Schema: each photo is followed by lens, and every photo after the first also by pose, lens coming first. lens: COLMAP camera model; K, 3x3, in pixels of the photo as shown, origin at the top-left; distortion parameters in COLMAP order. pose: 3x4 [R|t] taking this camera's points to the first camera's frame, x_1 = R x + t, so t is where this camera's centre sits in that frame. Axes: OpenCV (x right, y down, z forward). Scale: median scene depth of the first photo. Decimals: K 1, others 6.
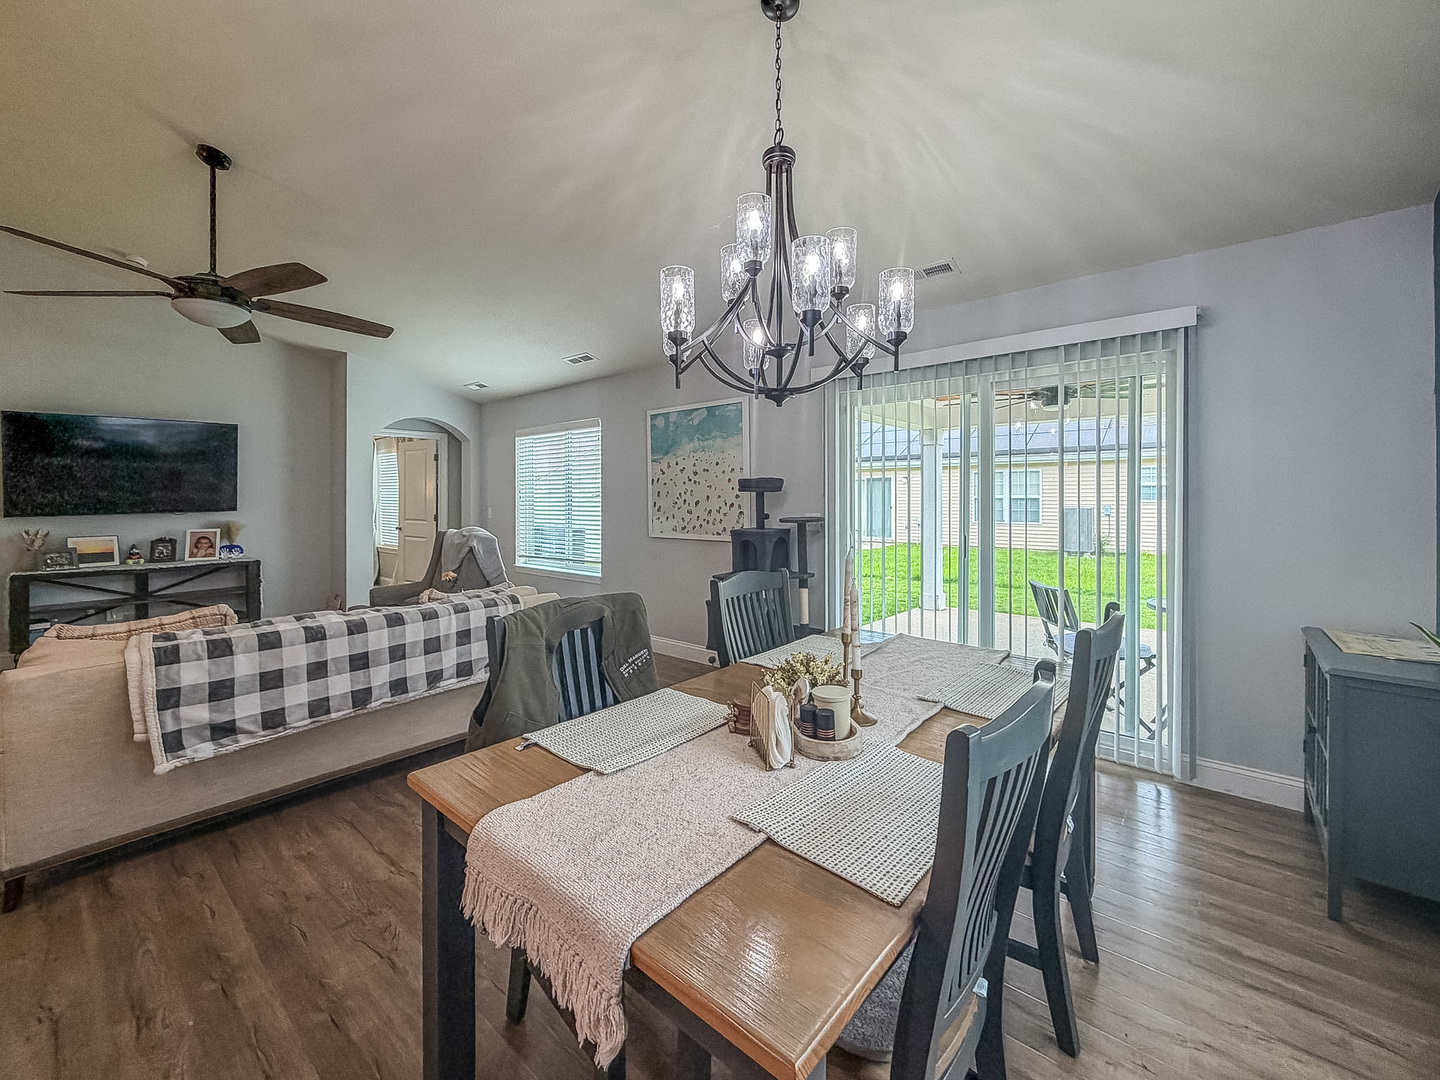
lens RADIAL K [[596.4, 0, 715.1], [0, 596.4, 497.4], [0, 0, 1]] dist [0.000308, -0.001098]
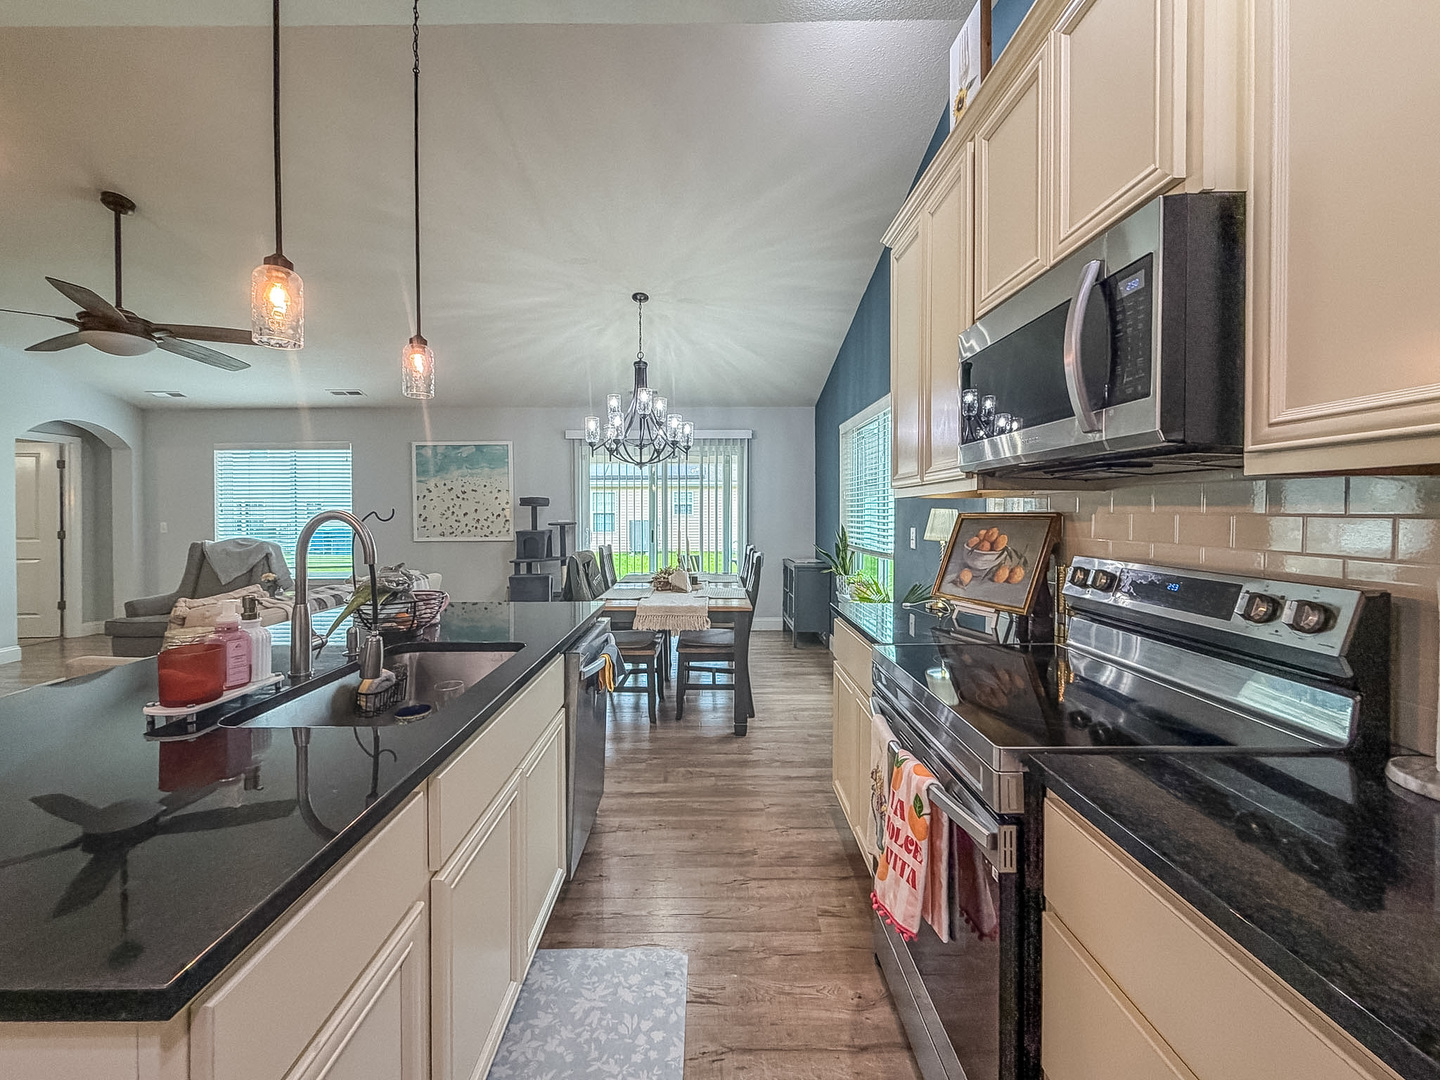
lens RADIAL K [[581.9, 0, 705.8], [0, 581.9, 518.0], [0, 0, 1]] dist [0.002925, 0.000294]
pose [[0.756351, -0.004000, 0.654154, -0.470283], [0.001207, 0.999988, 0.004719, 0.012068], [-0.654165, -0.002780, 0.756347, -0.356549]]
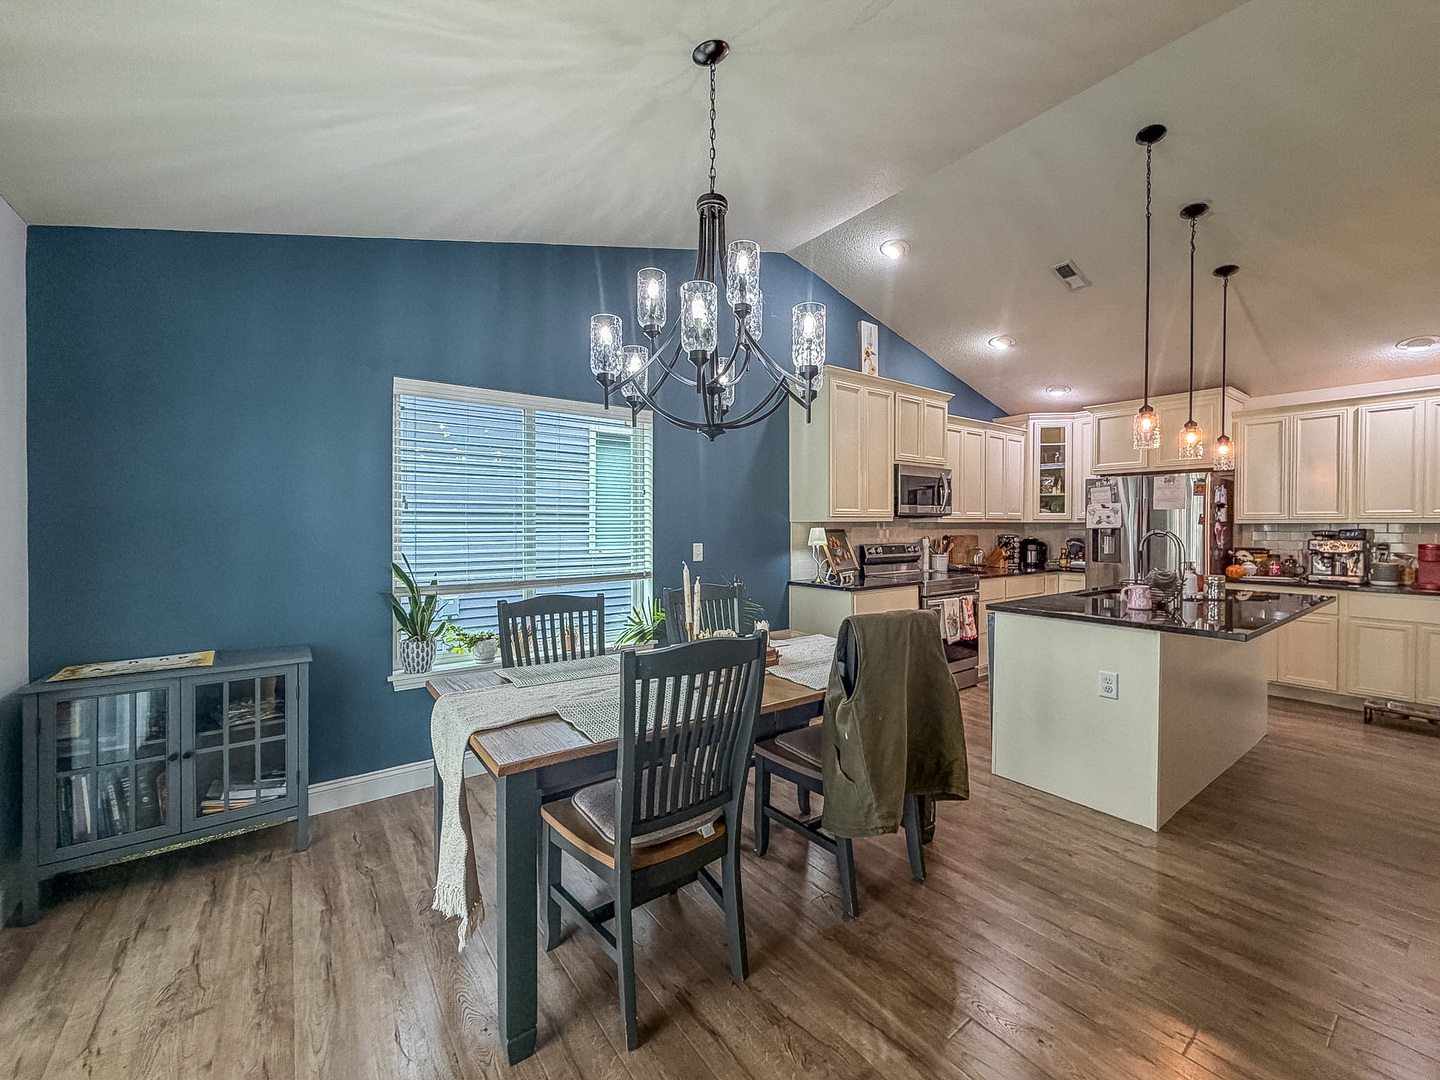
lens RADIAL K [[596.4, 0, 733.3], [0, 596.4, 529.4], [0, 0, 1]] dist [0.000308, -0.001098]
pose [[-0.982452, -0.001085, 0.186514, -0.055499], [0.001095, 0.999932, 0.011584, -0.000650], [-0.186514, 0.011584, -0.982384, 0.777794]]
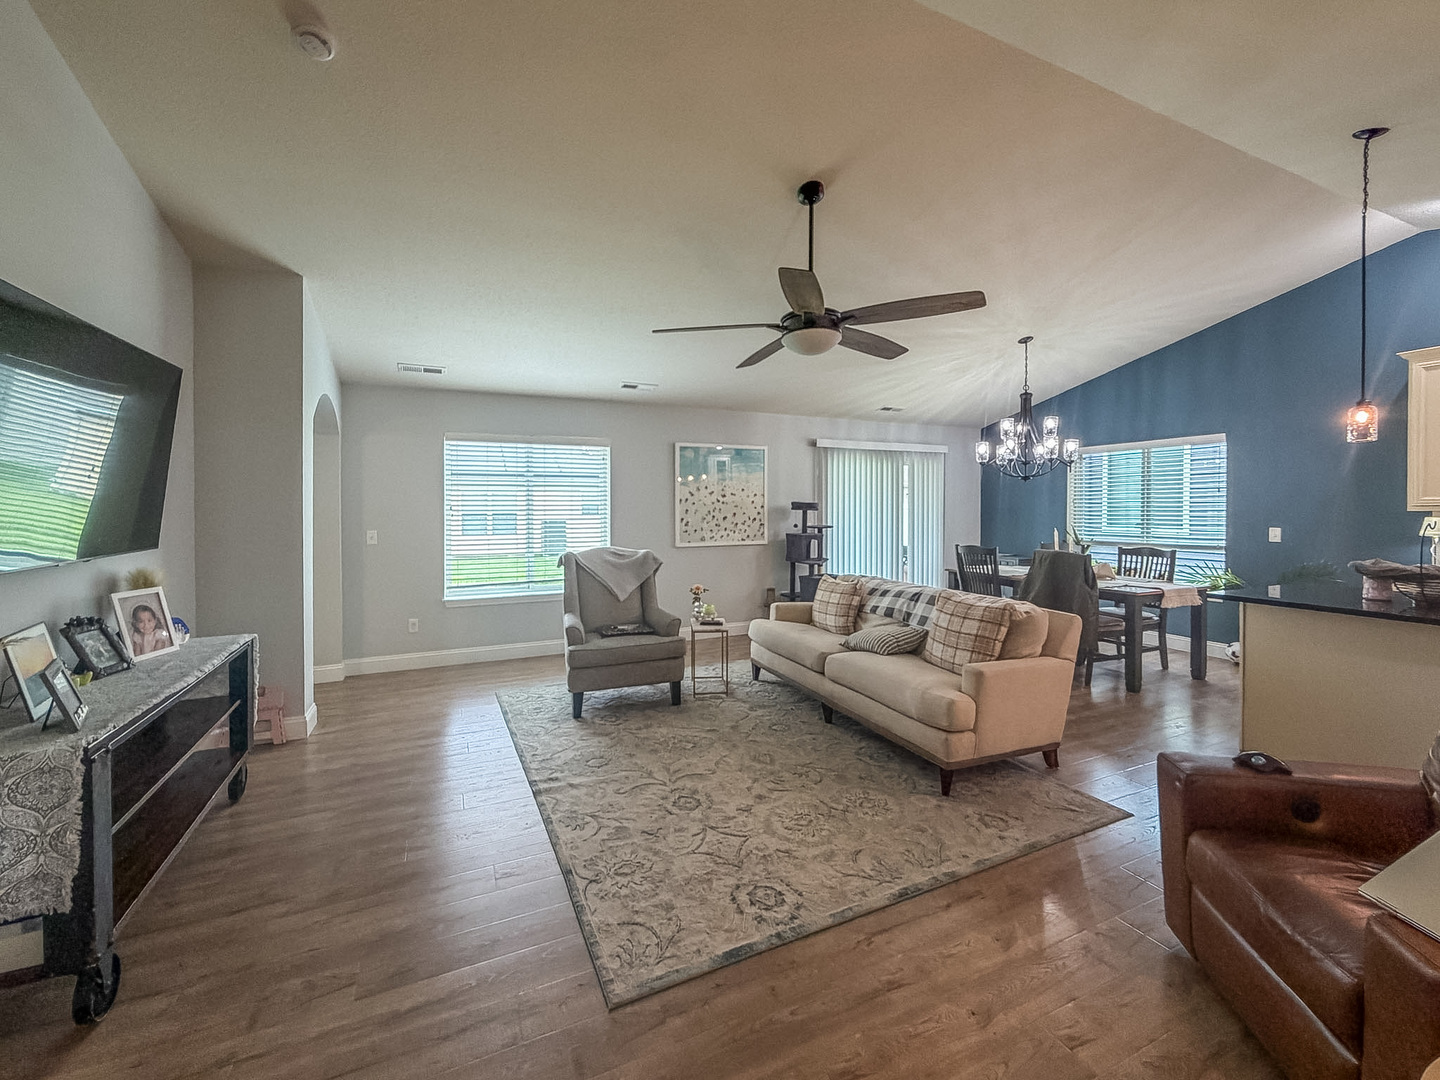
lens RADIAL K [[581.9, 0, 705.0], [0, 581.9, 519.1], [0, 0, 1]] dist [0.002925, 0.000294]
pose [[0.418703, -0.013705, 0.908020, -1.202592], [0.003828, 0.999904, 0.013326, -0.005981], [-0.908115, -0.002104, 0.418715, 0.474446]]
